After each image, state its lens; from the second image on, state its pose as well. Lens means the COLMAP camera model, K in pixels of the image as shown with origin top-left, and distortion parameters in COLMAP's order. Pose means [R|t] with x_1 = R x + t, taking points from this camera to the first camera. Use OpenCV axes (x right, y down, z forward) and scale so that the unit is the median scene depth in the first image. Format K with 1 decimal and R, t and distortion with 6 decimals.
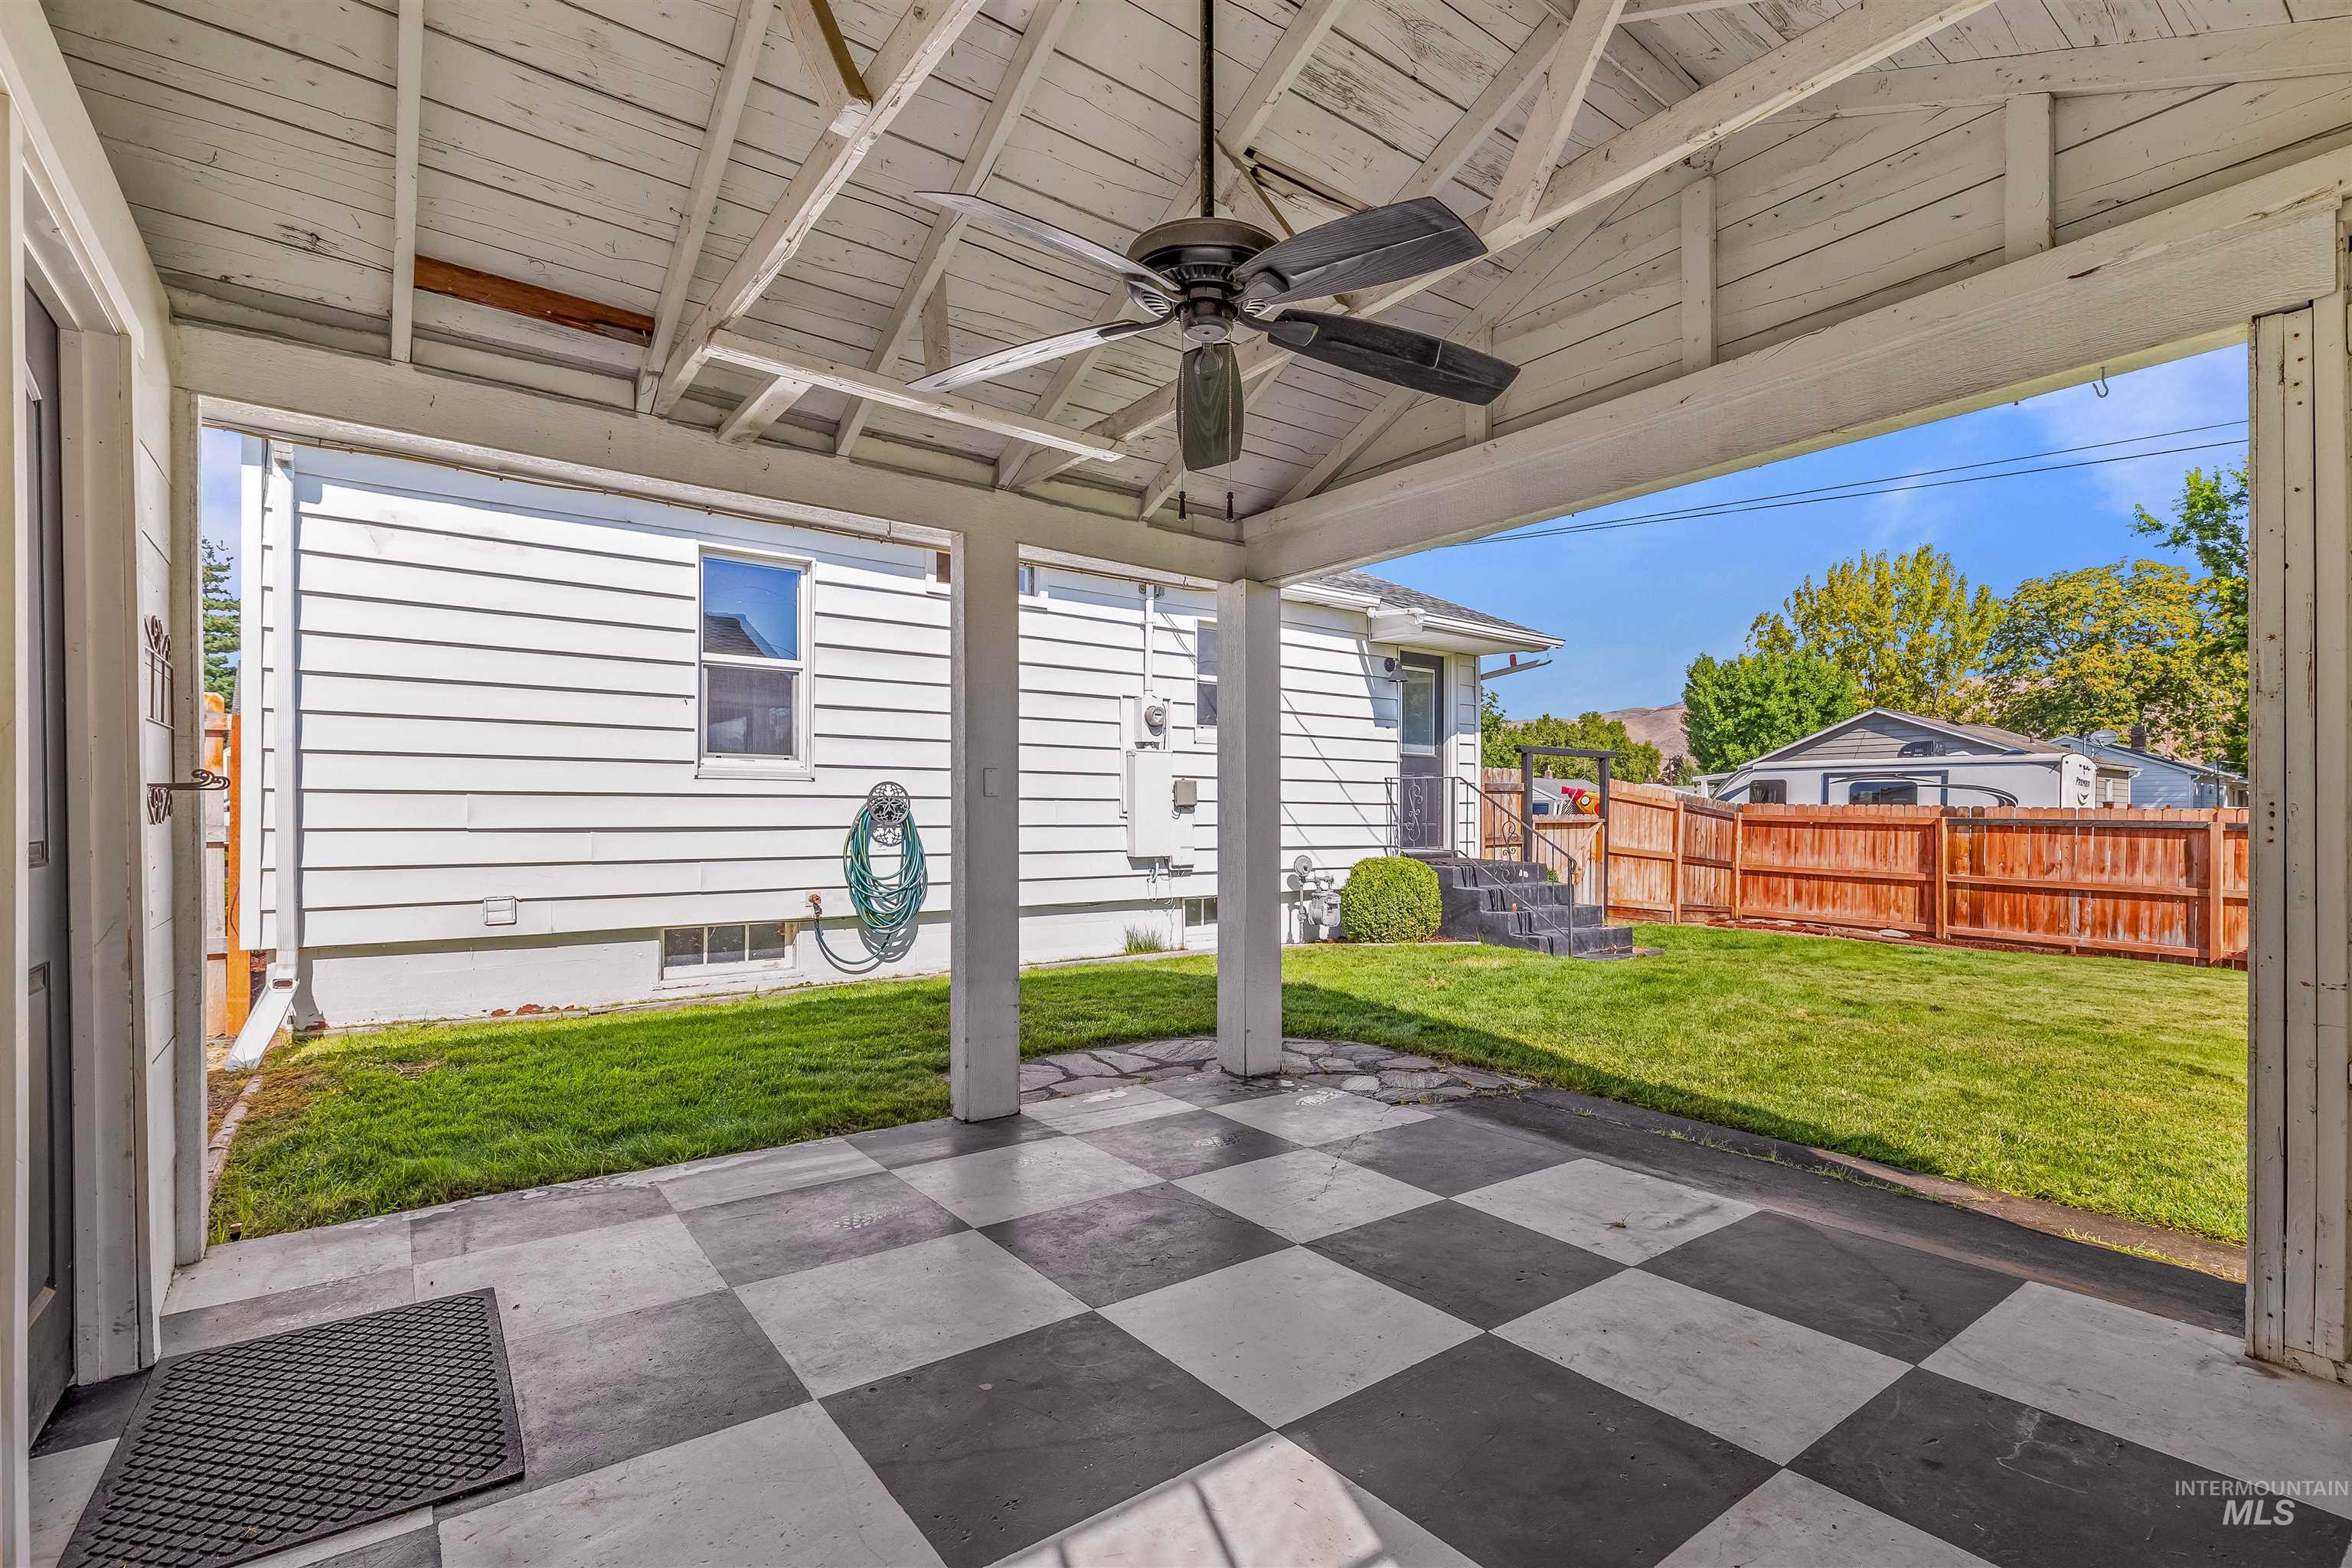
lens RADIAL K [[1073.6, 0, 1176.2], [0, 1073.6, 805.9], [0, 0, 1]] dist [-0.000339, 0.000606]
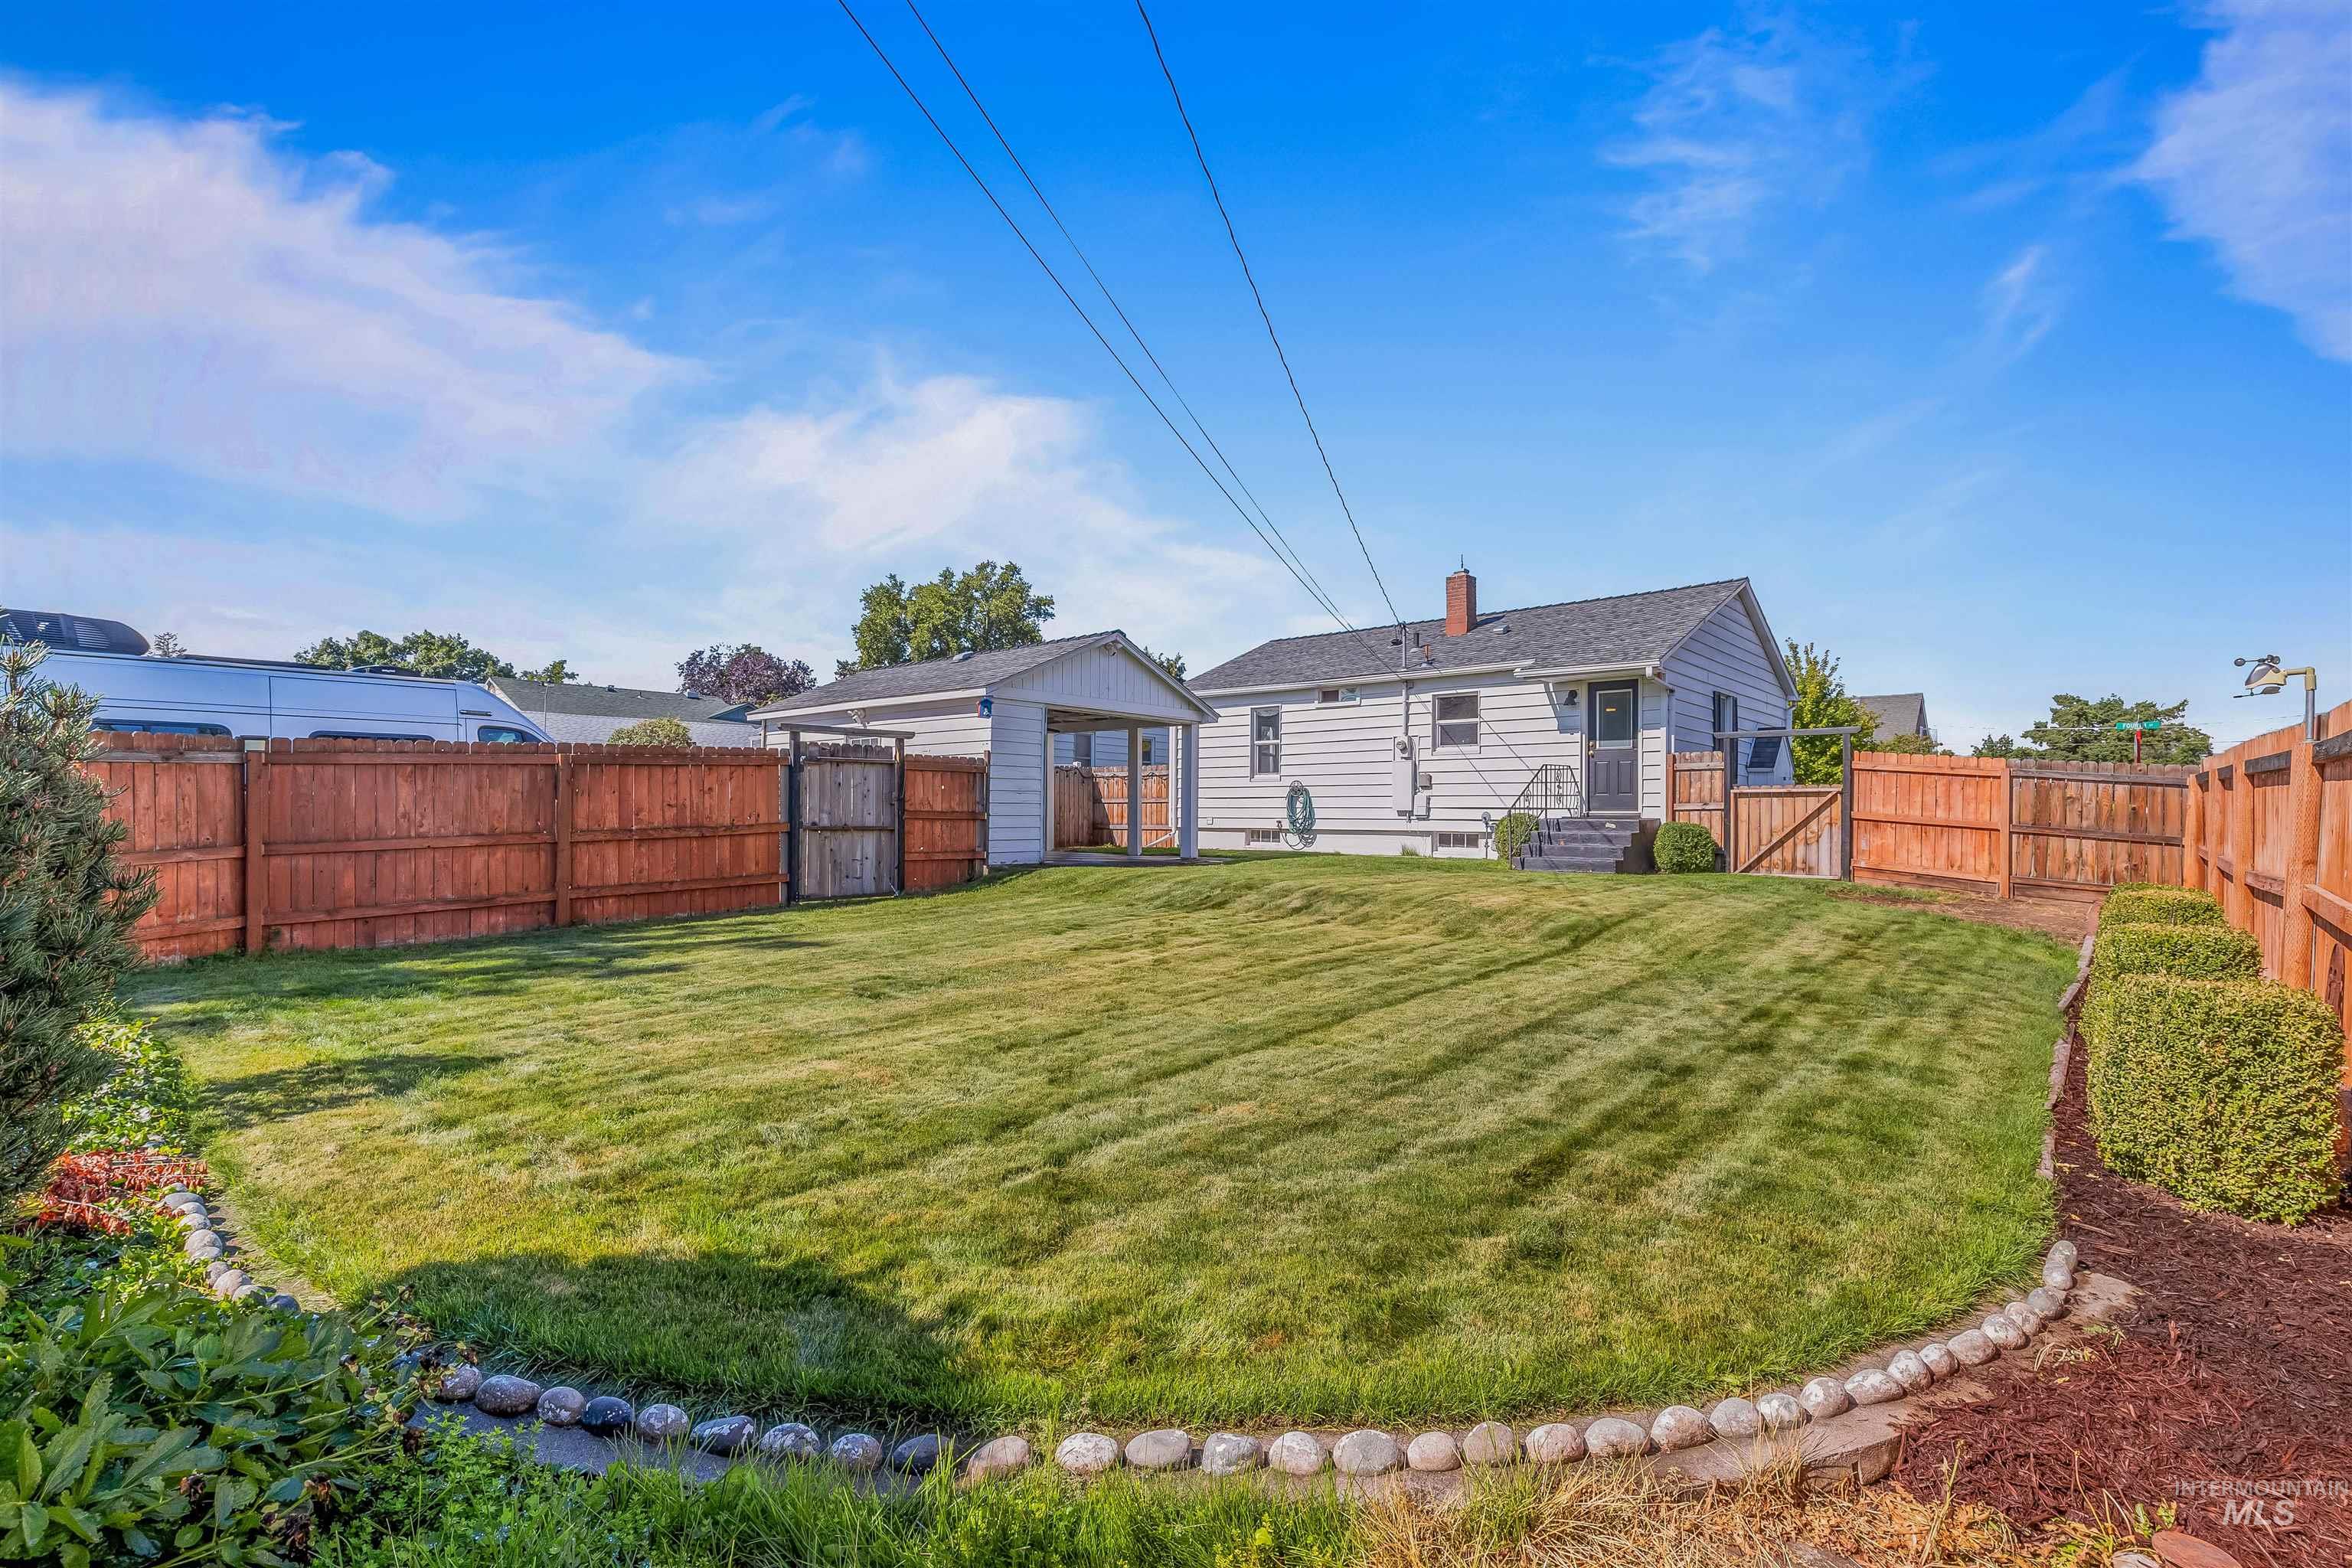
lens RADIAL K [[1073.6, 0, 1176.8], [0, 1073.6, 795.4], [0, 0, 1]] dist [-0.000339, 0.000606]
pose [[0.165960, -0.012127, -0.986058, 1.979801], [0.007087, 0.999913, -0.011105, 0.036425], [0.986107, -0.005145, 0.166032, 0.192984]]
